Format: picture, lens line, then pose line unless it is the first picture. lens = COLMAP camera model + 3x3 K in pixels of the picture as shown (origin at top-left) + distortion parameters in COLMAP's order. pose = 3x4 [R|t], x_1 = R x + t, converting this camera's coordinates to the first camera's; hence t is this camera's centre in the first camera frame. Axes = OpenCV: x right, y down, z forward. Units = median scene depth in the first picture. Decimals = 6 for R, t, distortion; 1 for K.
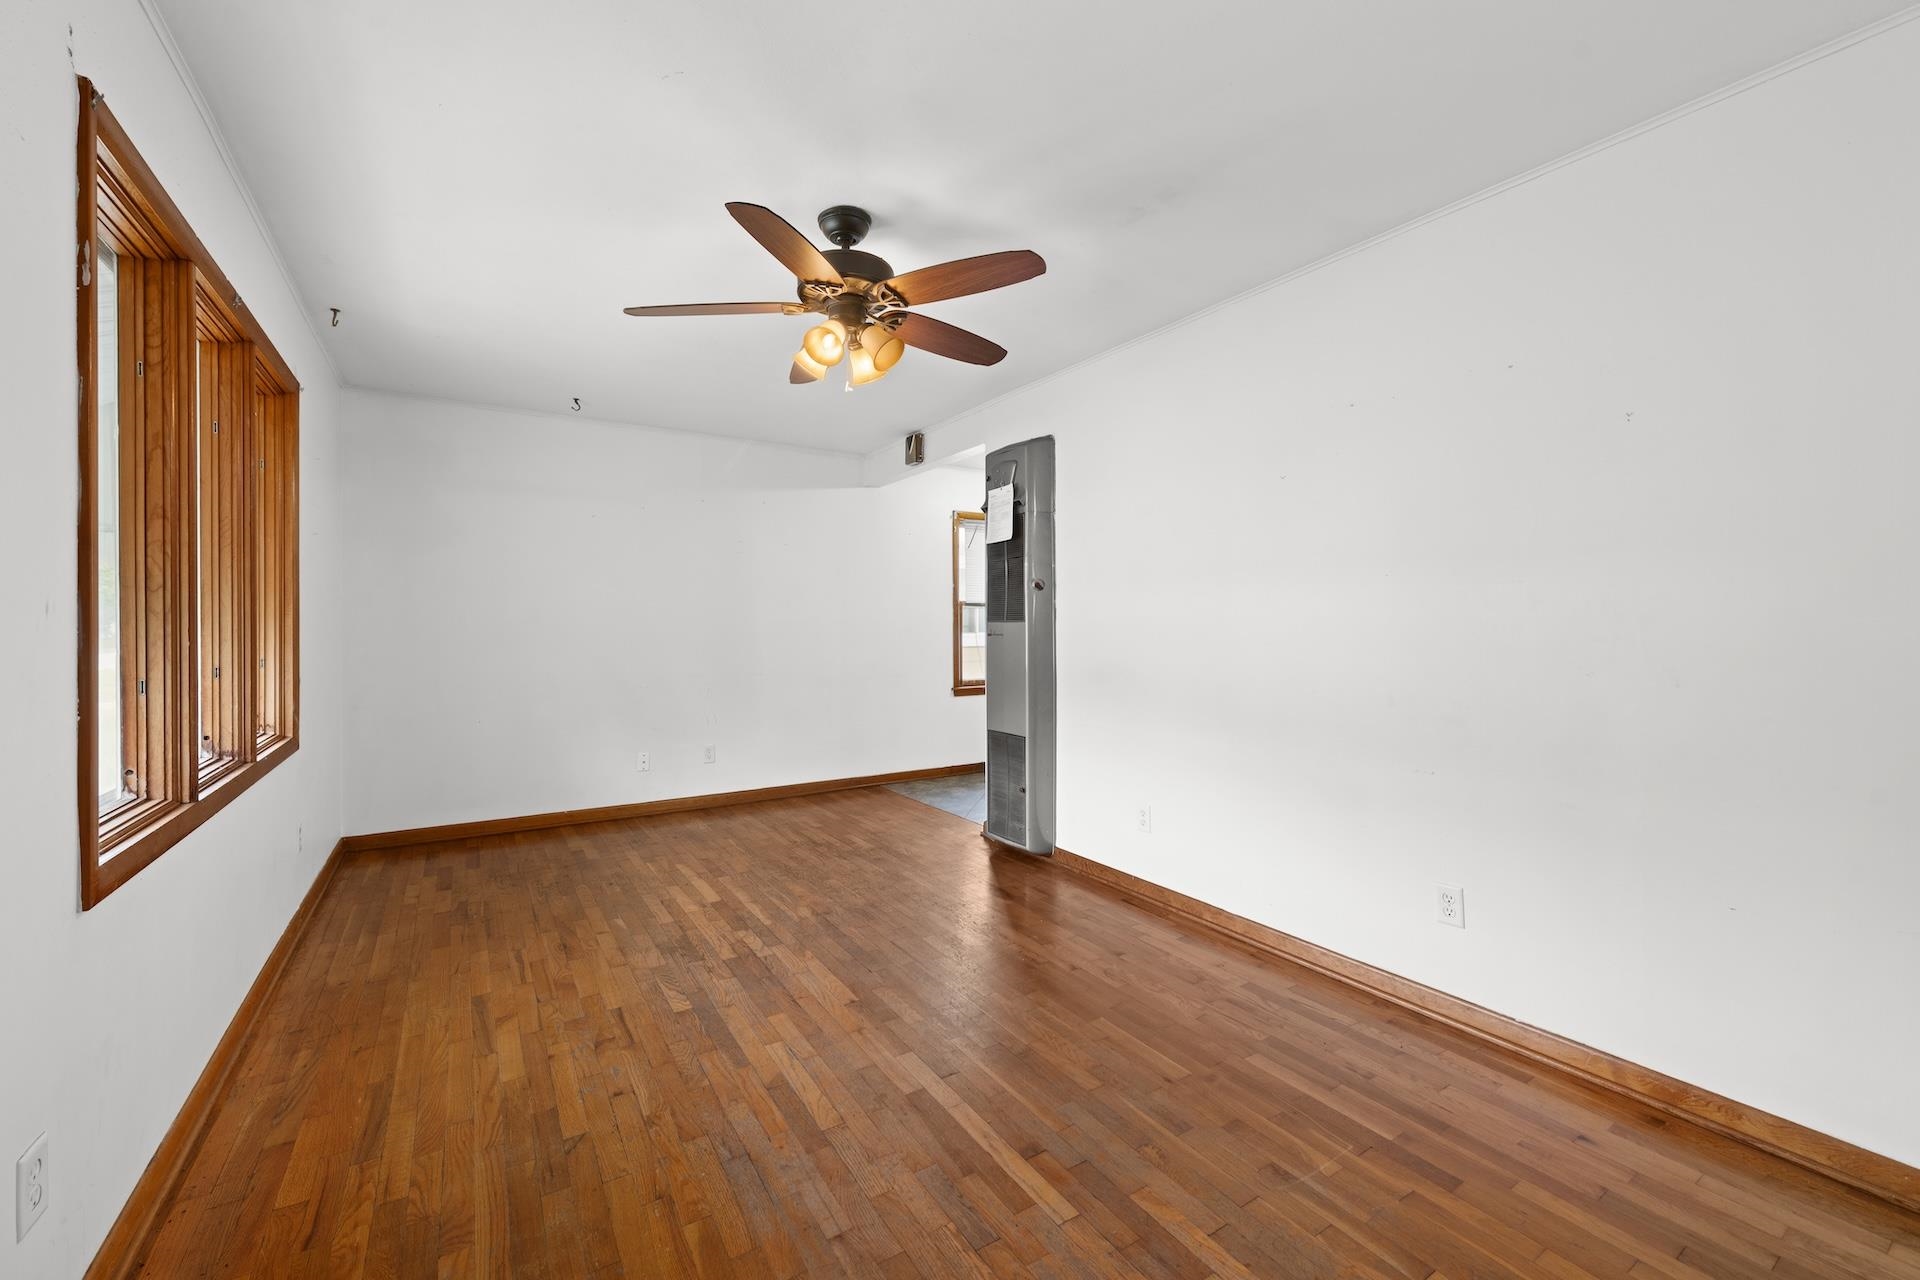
lens RADIAL K [[762.7, 0, 955.5], [0, 762.7, 623.7], [0, 0, 1]] dist [-0.000509, -0.000233]
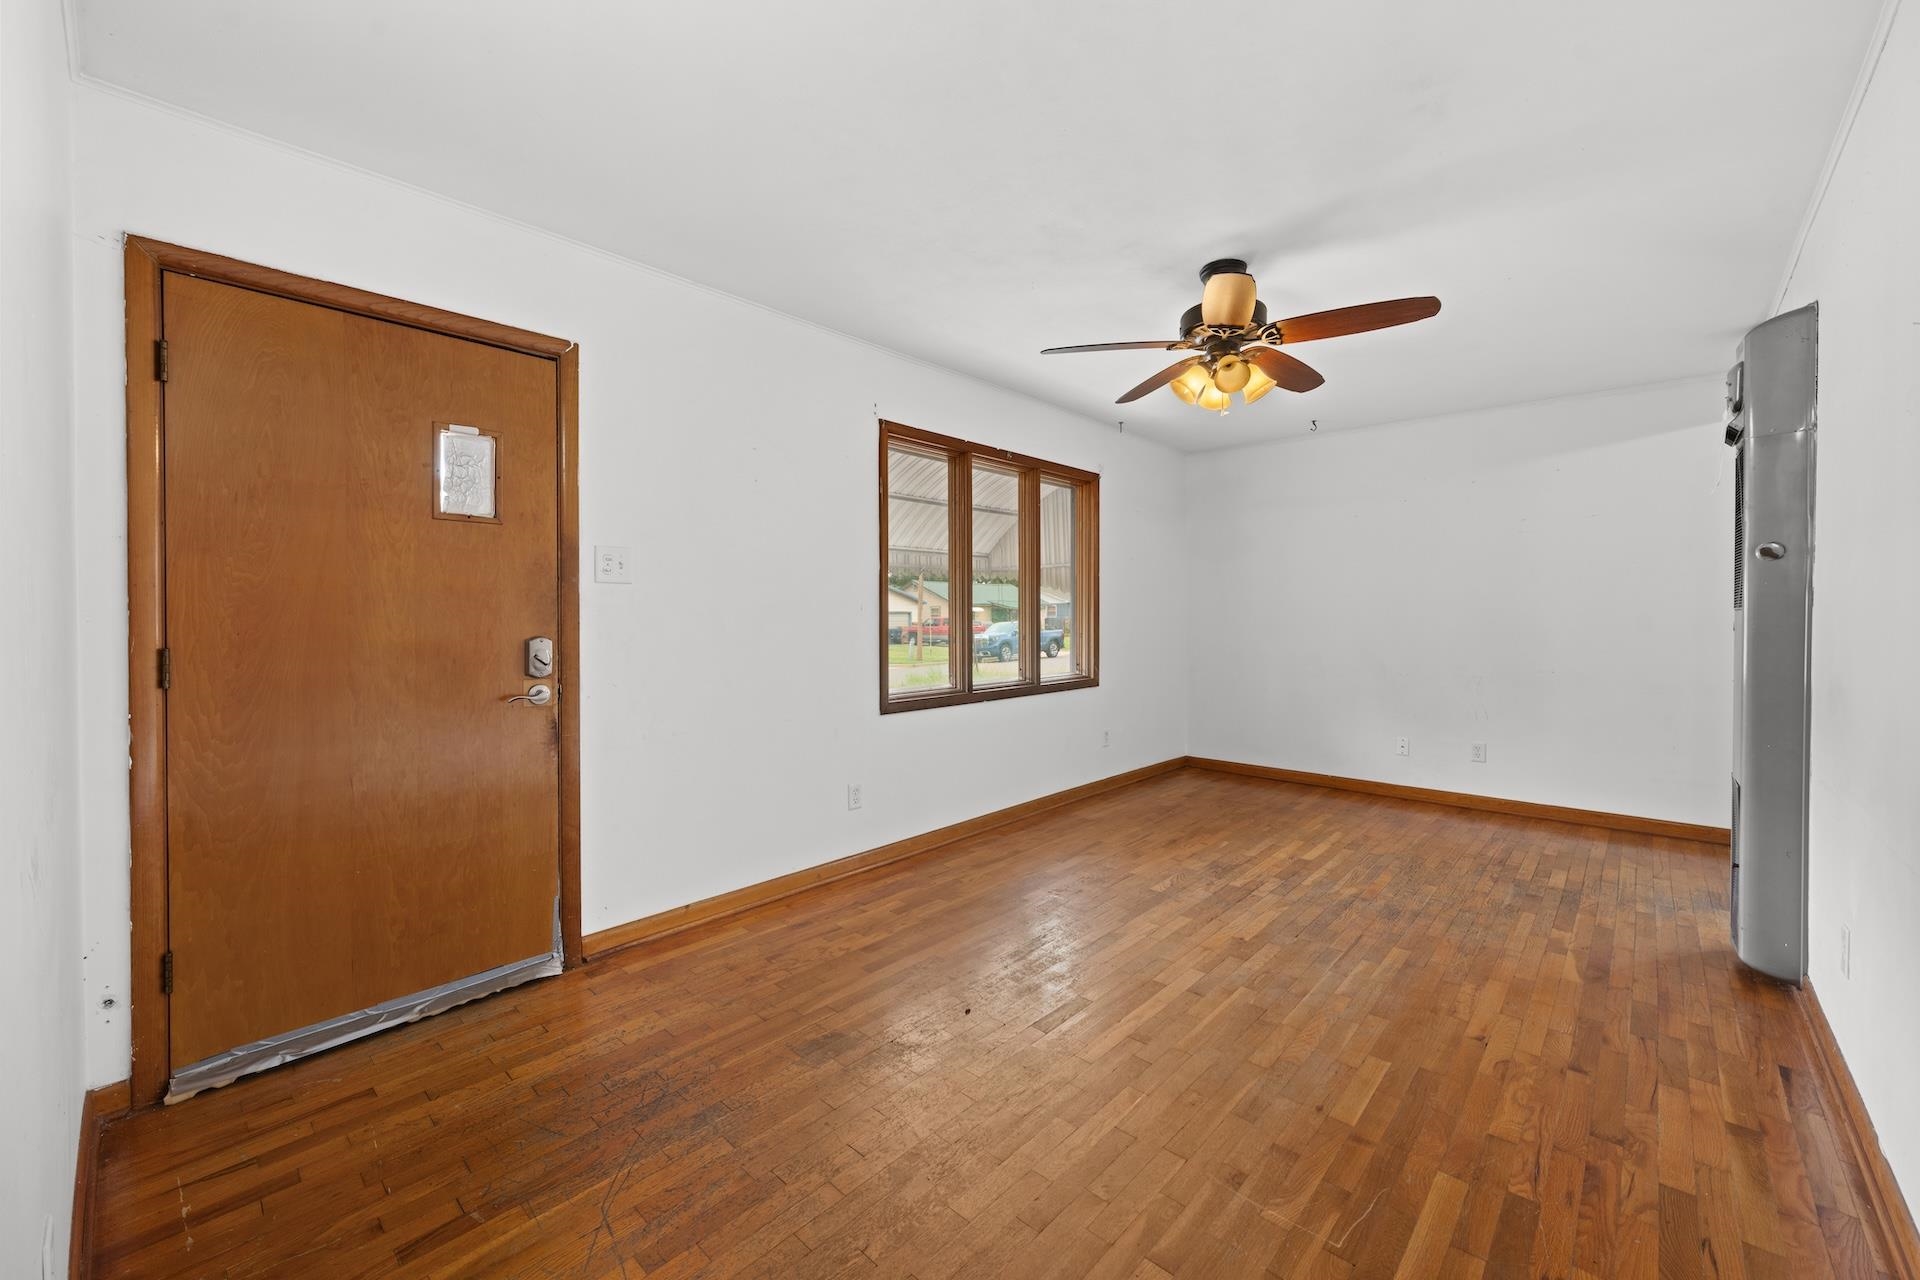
lens RADIAL K [[762.7, 0, 945.0], [0, 762.7, 628.1], [0, 0, 1]] dist [-0.000509, -0.000233]
pose [[0.244966, 0.017422, -0.969375, 0.676286], [-0.000686, 0.999841, 0.017796, 0.003176], [0.969532, -0.003695, 0.244939, 0.220103]]
